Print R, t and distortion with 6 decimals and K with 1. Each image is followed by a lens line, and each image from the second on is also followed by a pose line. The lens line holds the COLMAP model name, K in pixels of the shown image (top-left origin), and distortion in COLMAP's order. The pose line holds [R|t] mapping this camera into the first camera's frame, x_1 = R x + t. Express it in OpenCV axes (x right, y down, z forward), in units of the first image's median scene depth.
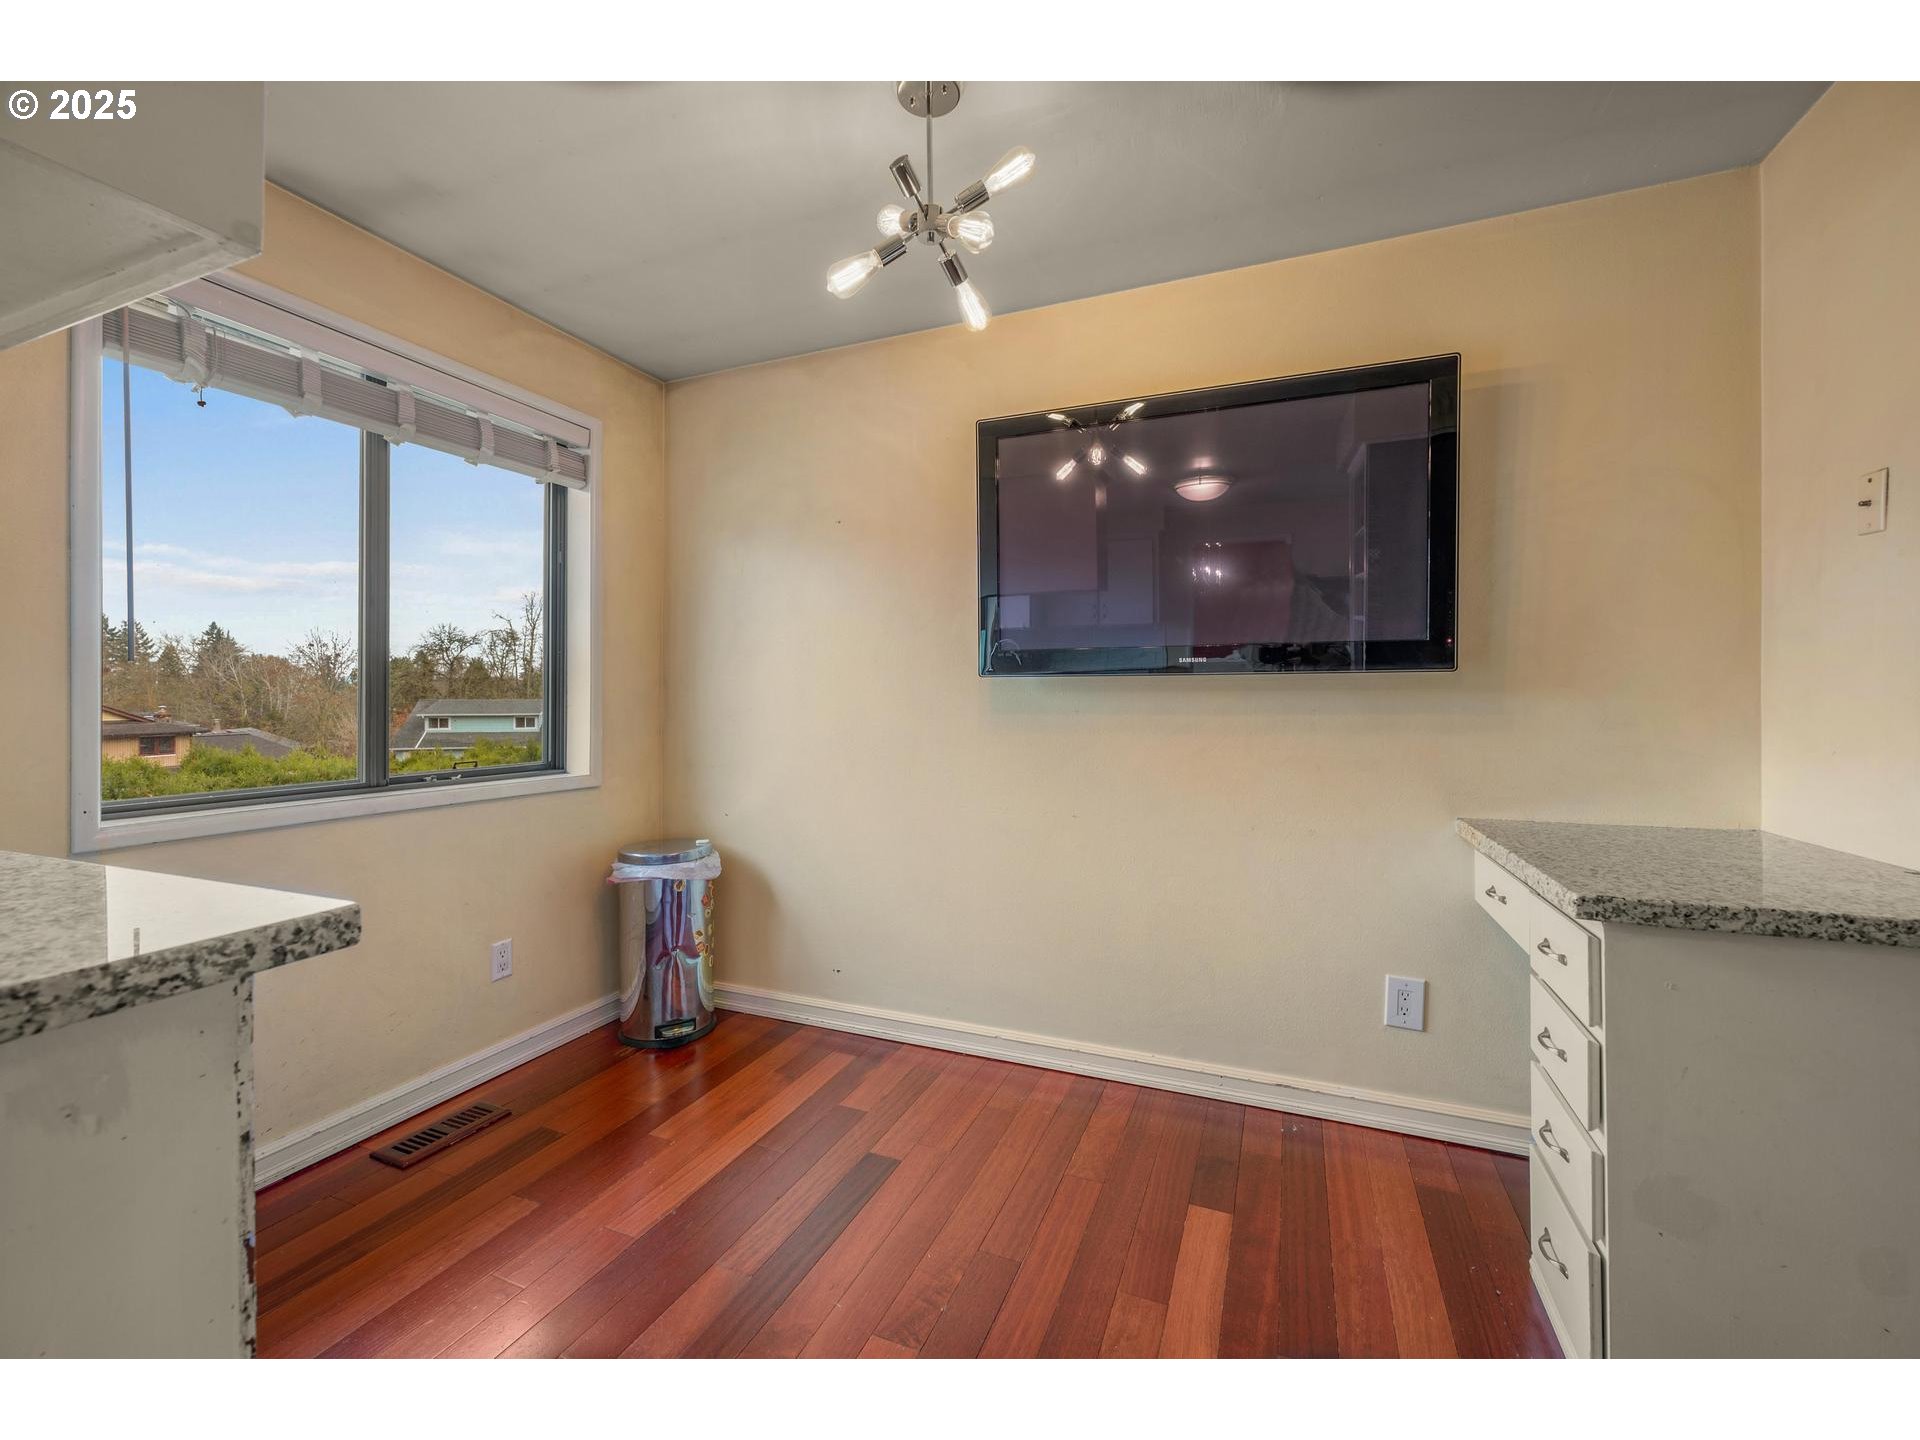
lens RADIAL K [[755.6, 0, 959.4], [0, 755.6, 717.8], [0, 0, 1]] dist [0.011024, -0.000315]
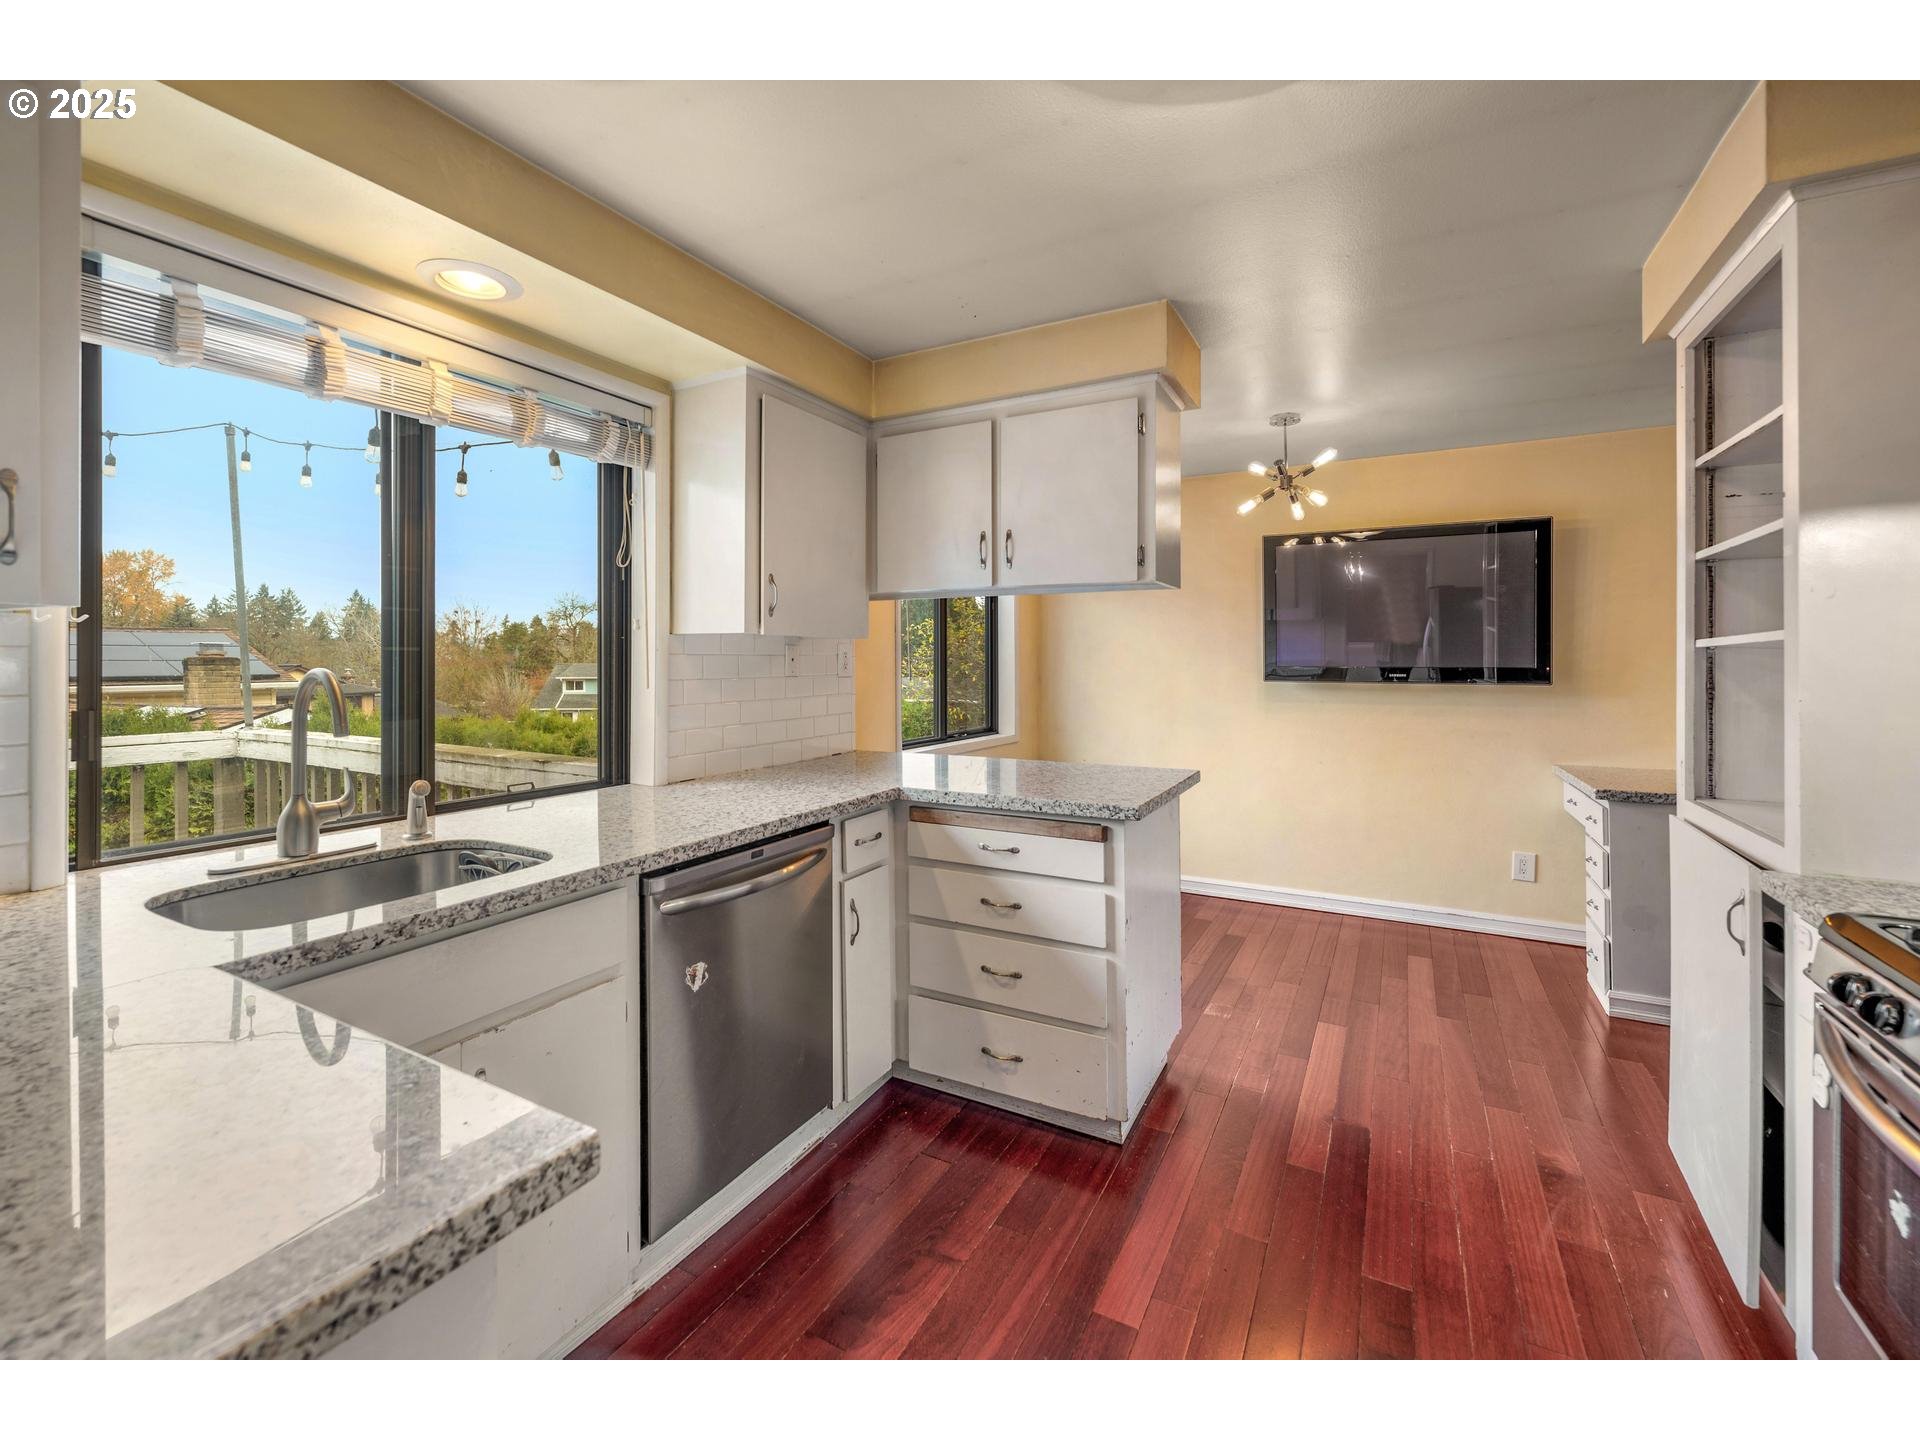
lens RADIAL K [[755.6, 0, 990.5], [0, 755.6, 662.2], [0, 0, 1]] dist [0.011024, -0.000315]
pose [[0.995764, 0.006693, -0.091706, -0.528993], [-0.009398, 0.999532, -0.029094, -0.050089], [0.091468, 0.029833, 0.995361, -0.953126]]
